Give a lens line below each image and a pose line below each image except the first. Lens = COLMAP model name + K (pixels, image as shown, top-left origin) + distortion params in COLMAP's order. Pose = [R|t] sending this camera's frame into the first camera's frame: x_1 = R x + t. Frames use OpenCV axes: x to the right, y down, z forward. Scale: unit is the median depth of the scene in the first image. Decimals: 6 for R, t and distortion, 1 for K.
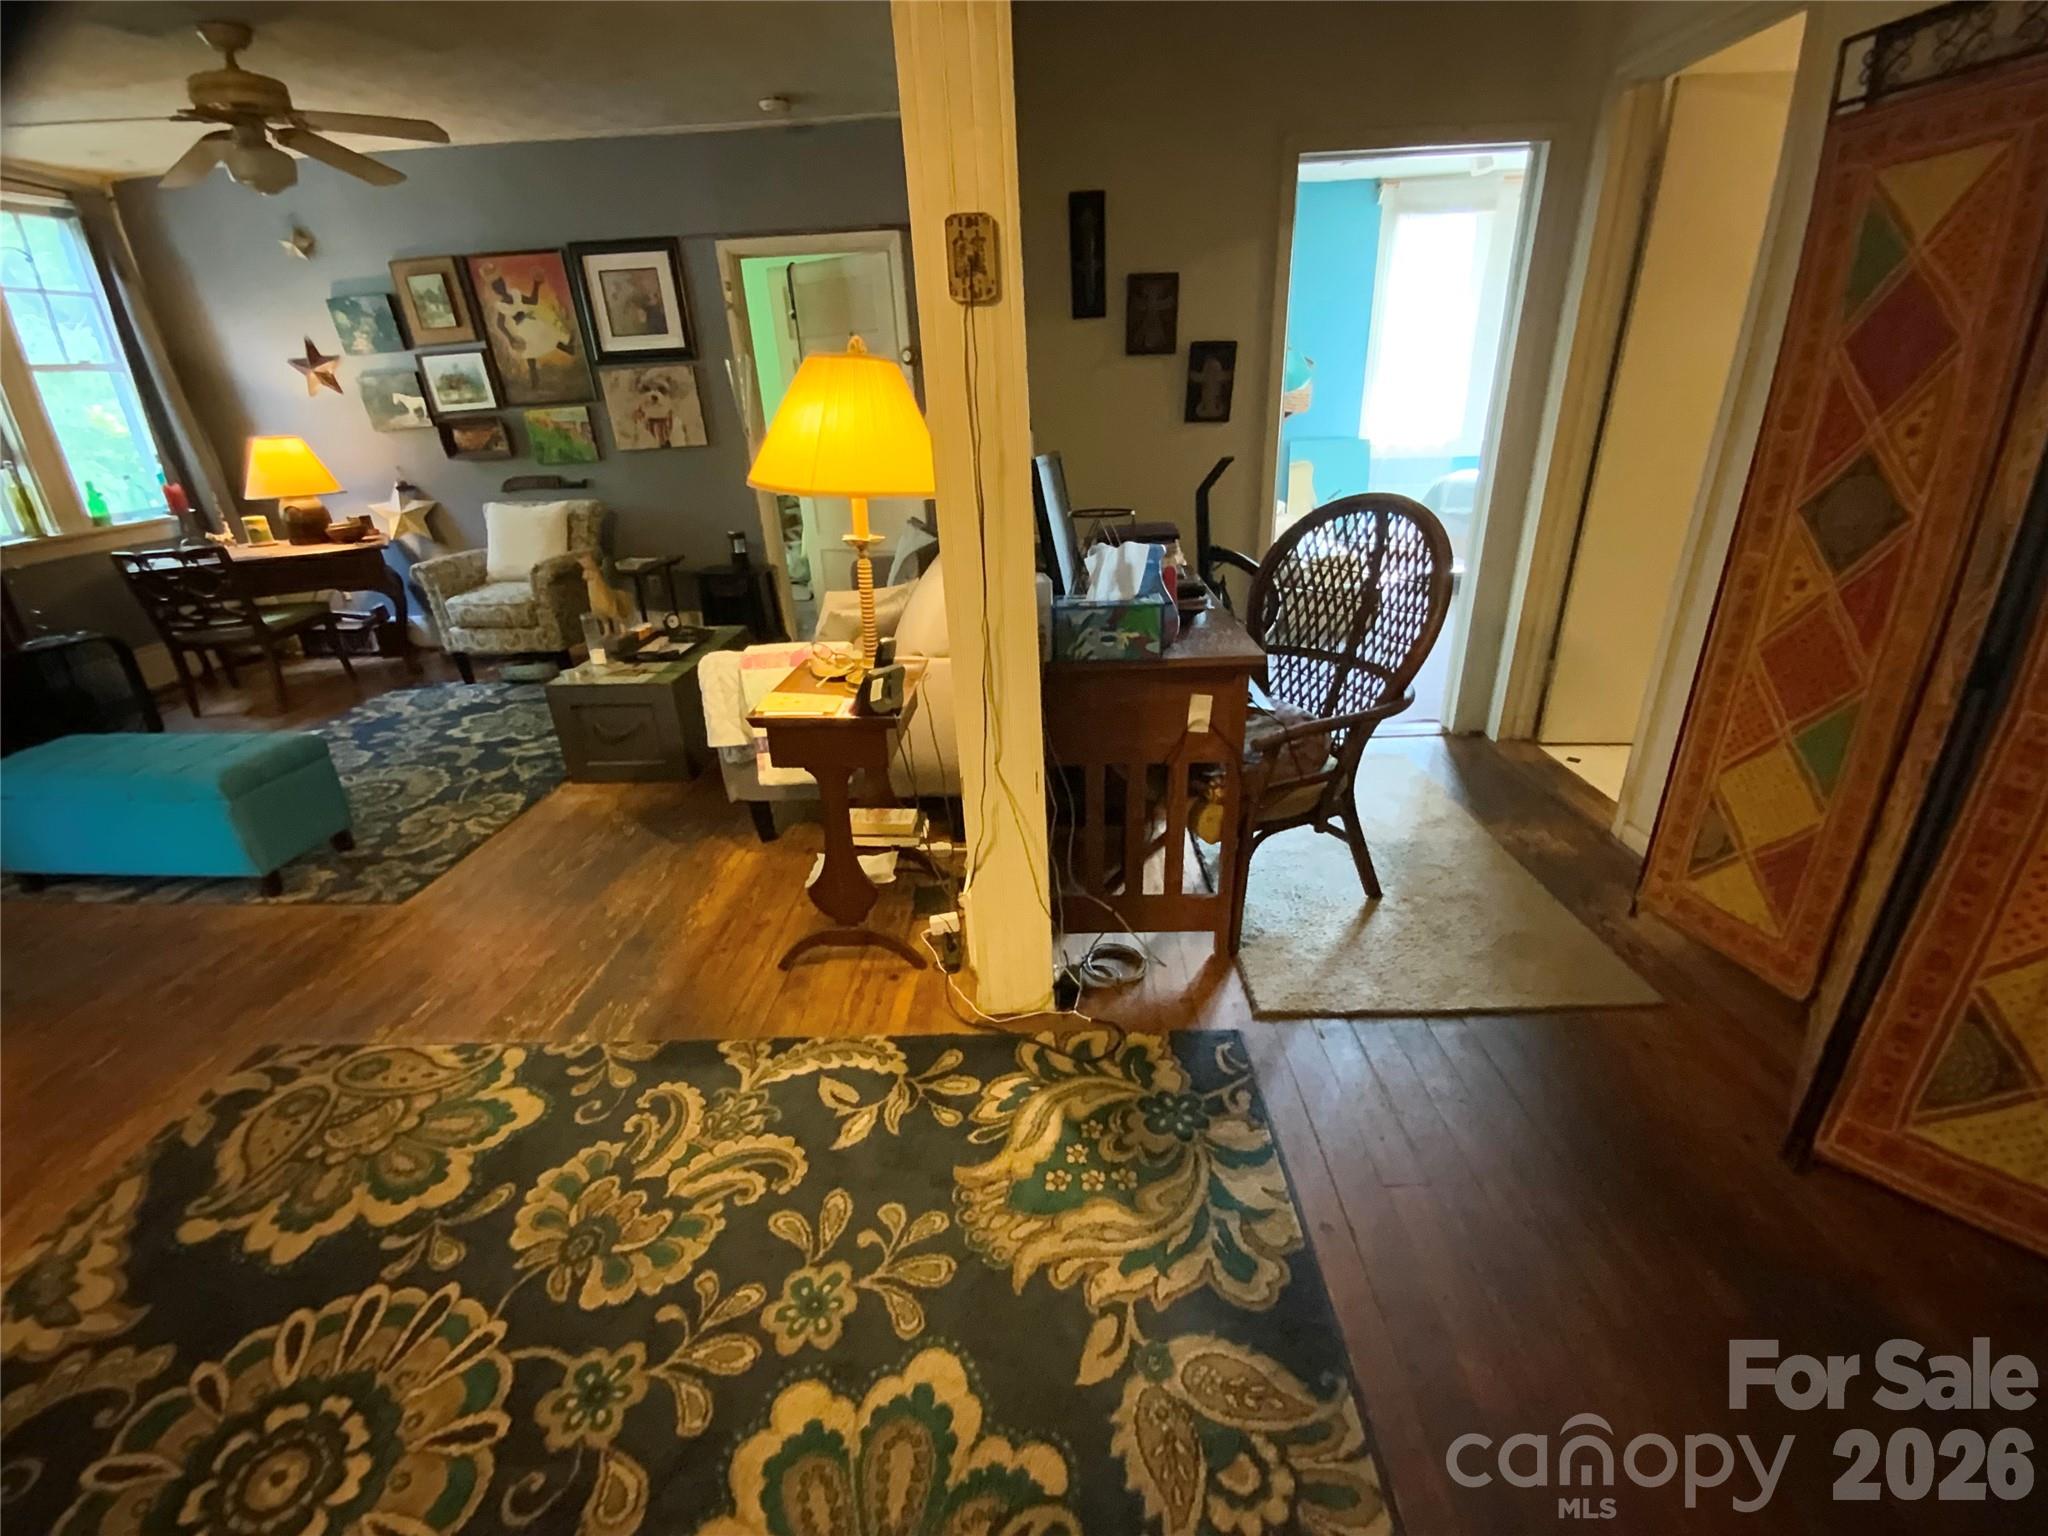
lens RADIAL K [[828.4, 0, 1024.0], [0, 828.4, 768.0], [0, 0, 1]] dist [-0.003659, -0.000577]
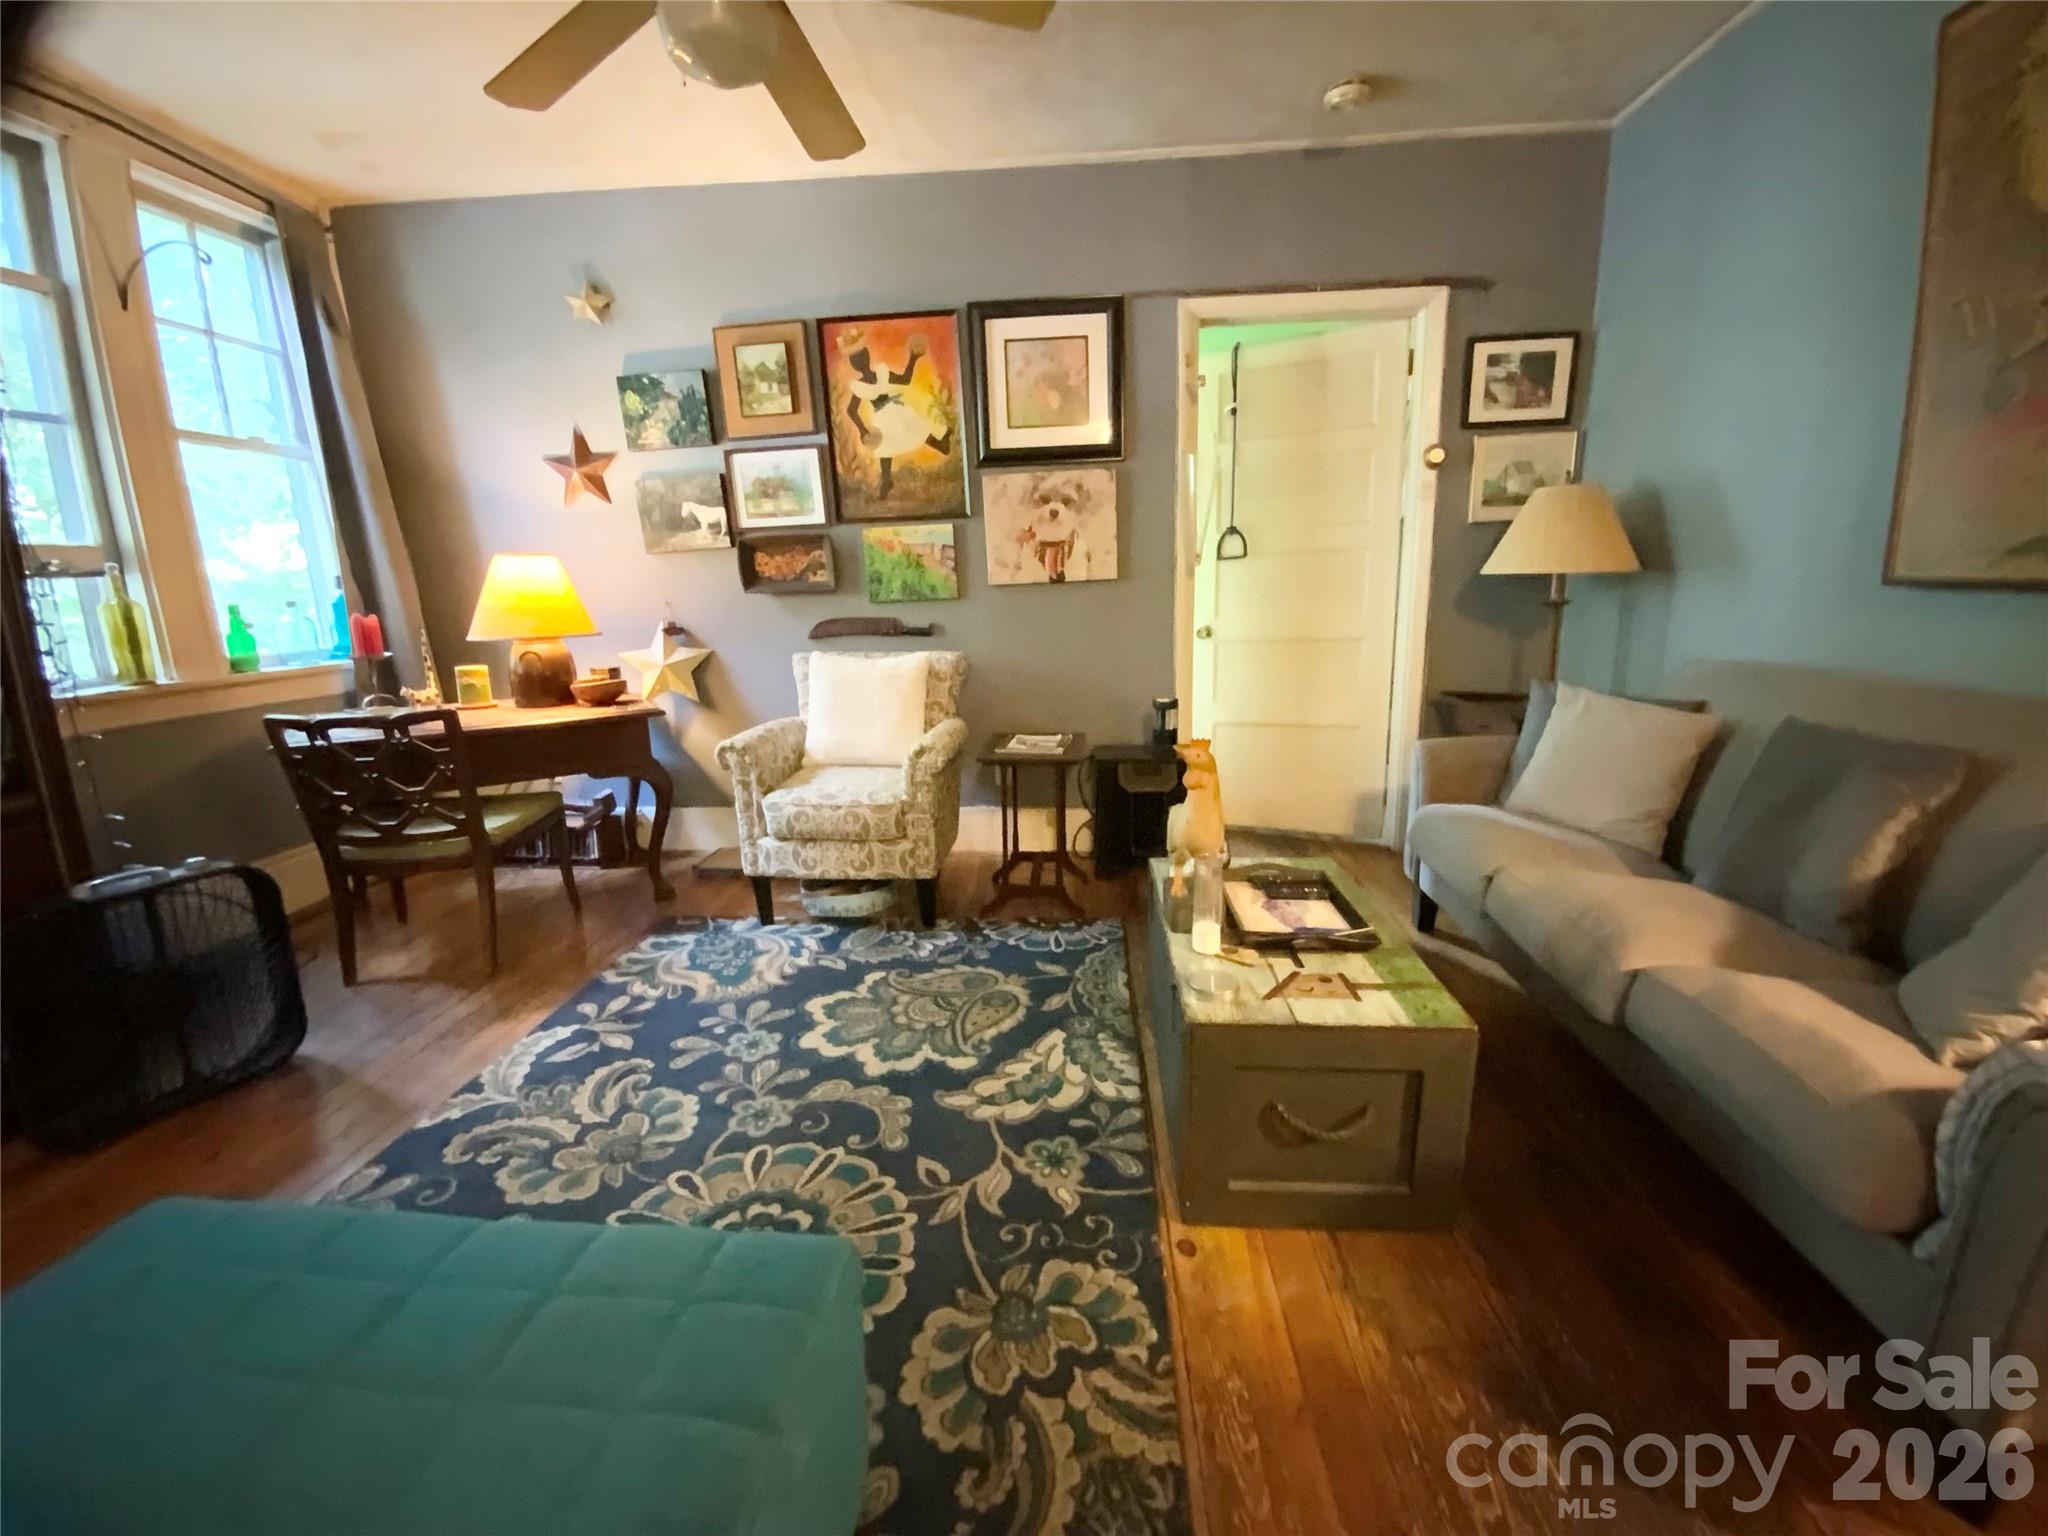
lens RADIAL K [[825.2, 0, 1027.6], [0, 825.2, 772.0], [0, 0, 1]] dist [0.023780, -0.020224]
pose [[0.999324, 0.018303, -0.031896, -0.467254], [-0.024067, 0.981304, -0.190952, -0.103323], [0.027805, 0.191590, 0.981081, 0.374751]]
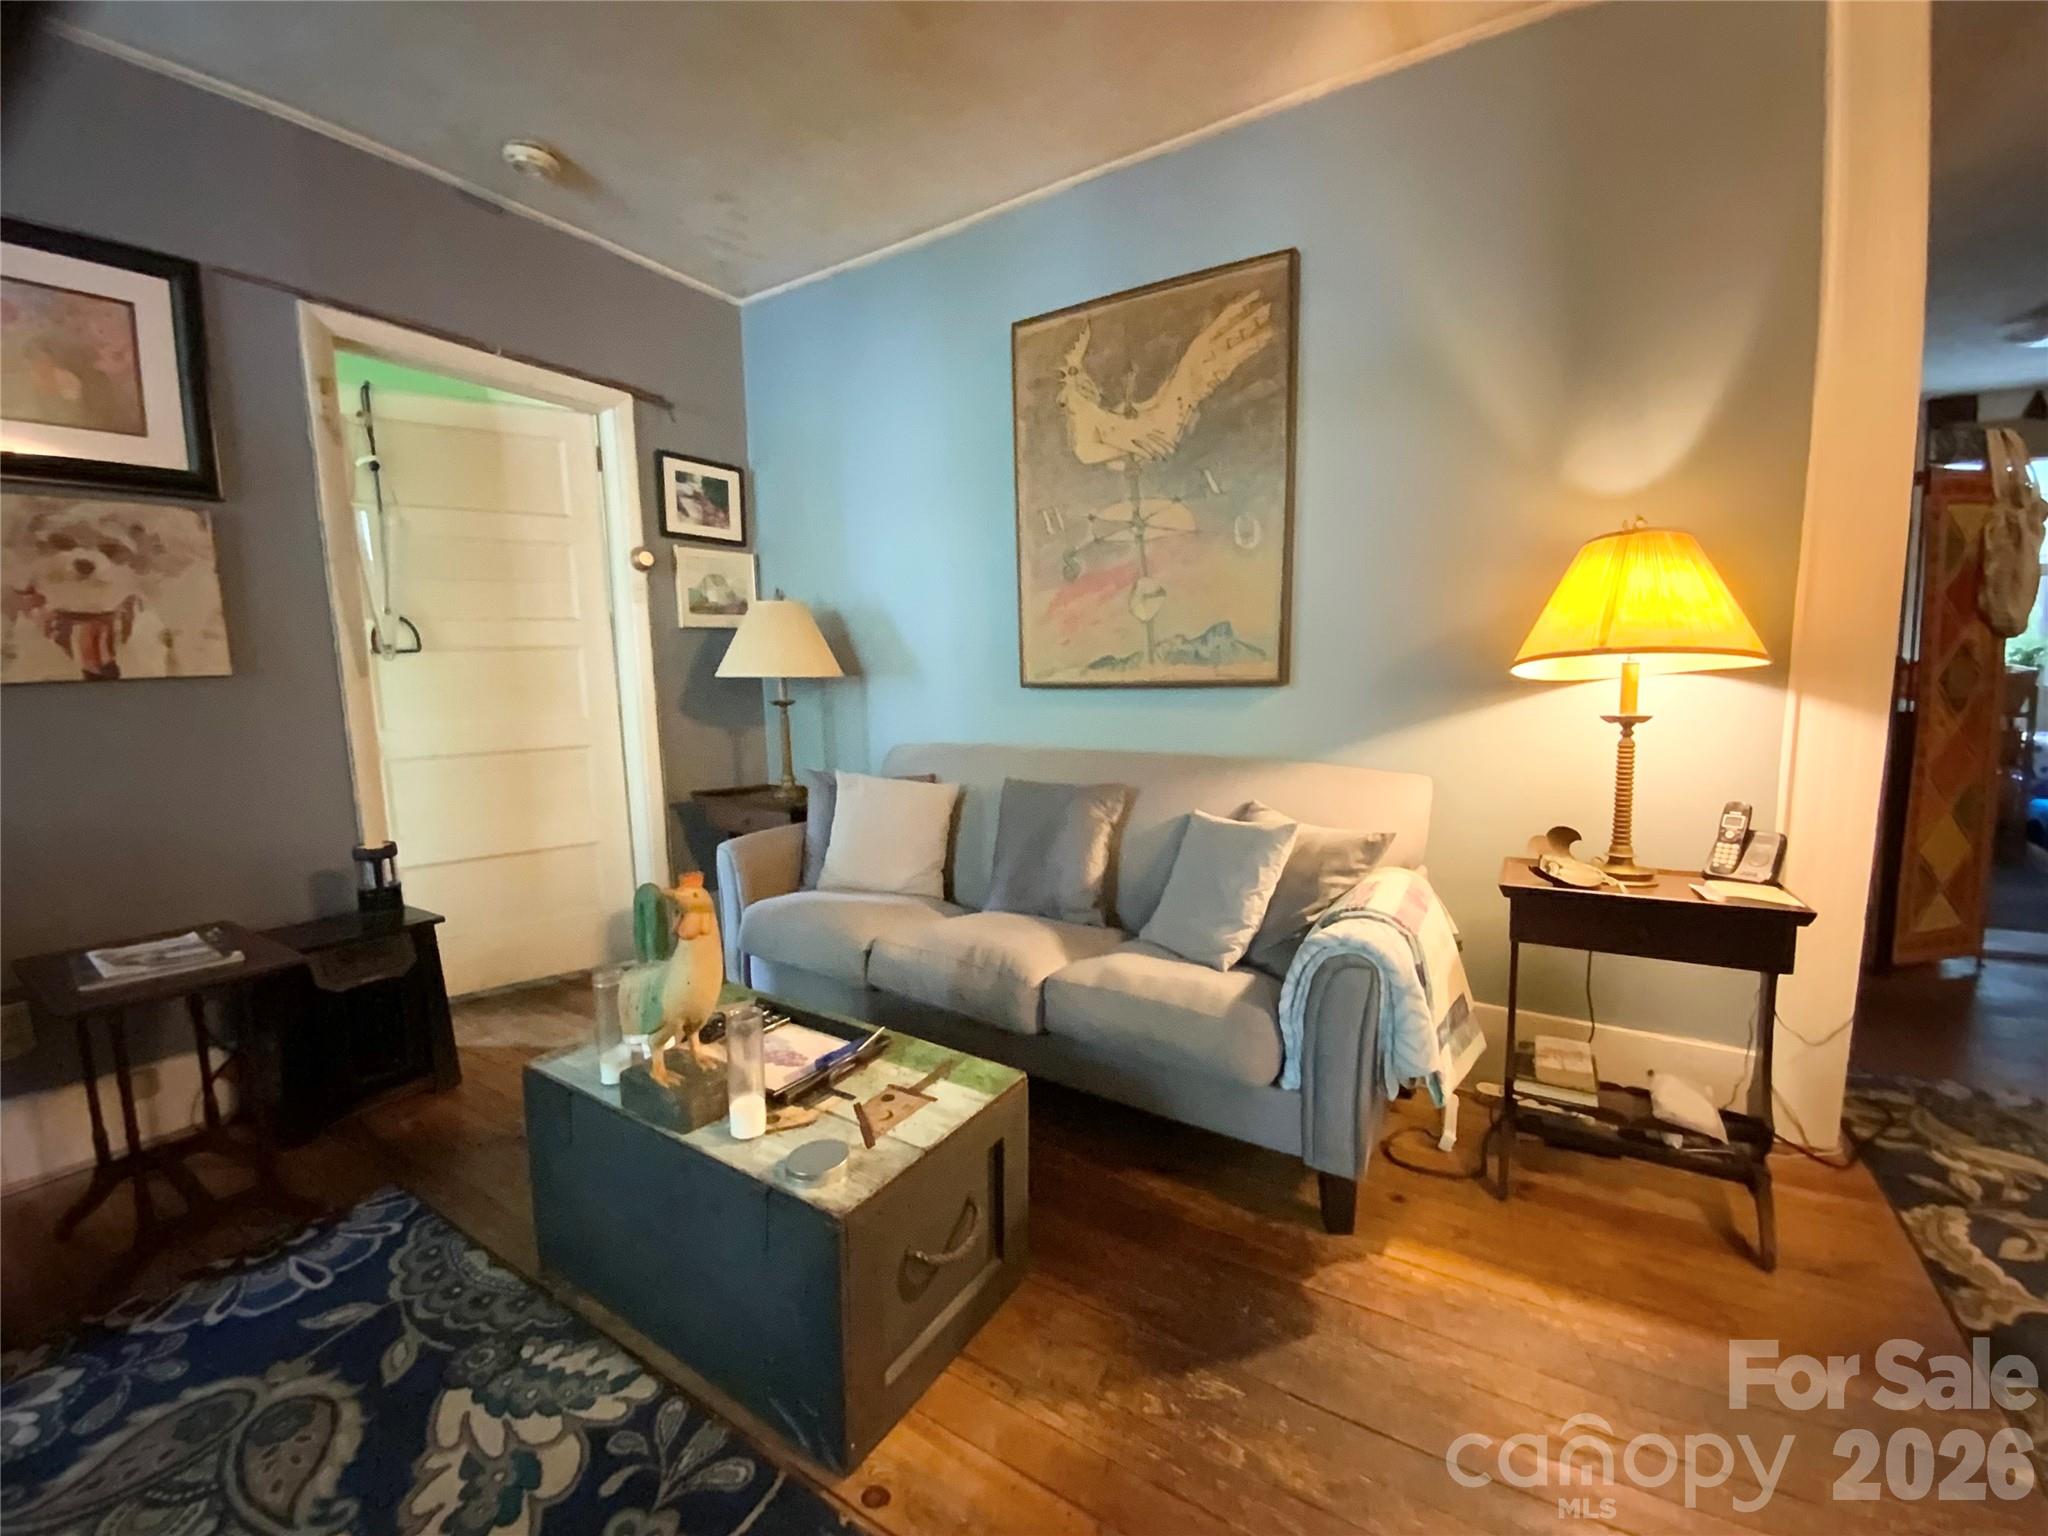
lens RADIAL K [[836.5, 0, 1024.0], [0, 836.5, 768.0], [0, 0, 1]] dist [0.027000, -0.021748]
pose [[0.505502, -0.073814, 0.859662, -0.606474], [0.342421, 0.931676, -0.121355, -0.151790], [-0.791969, 0.355712, 0.496240, 0.486008]]
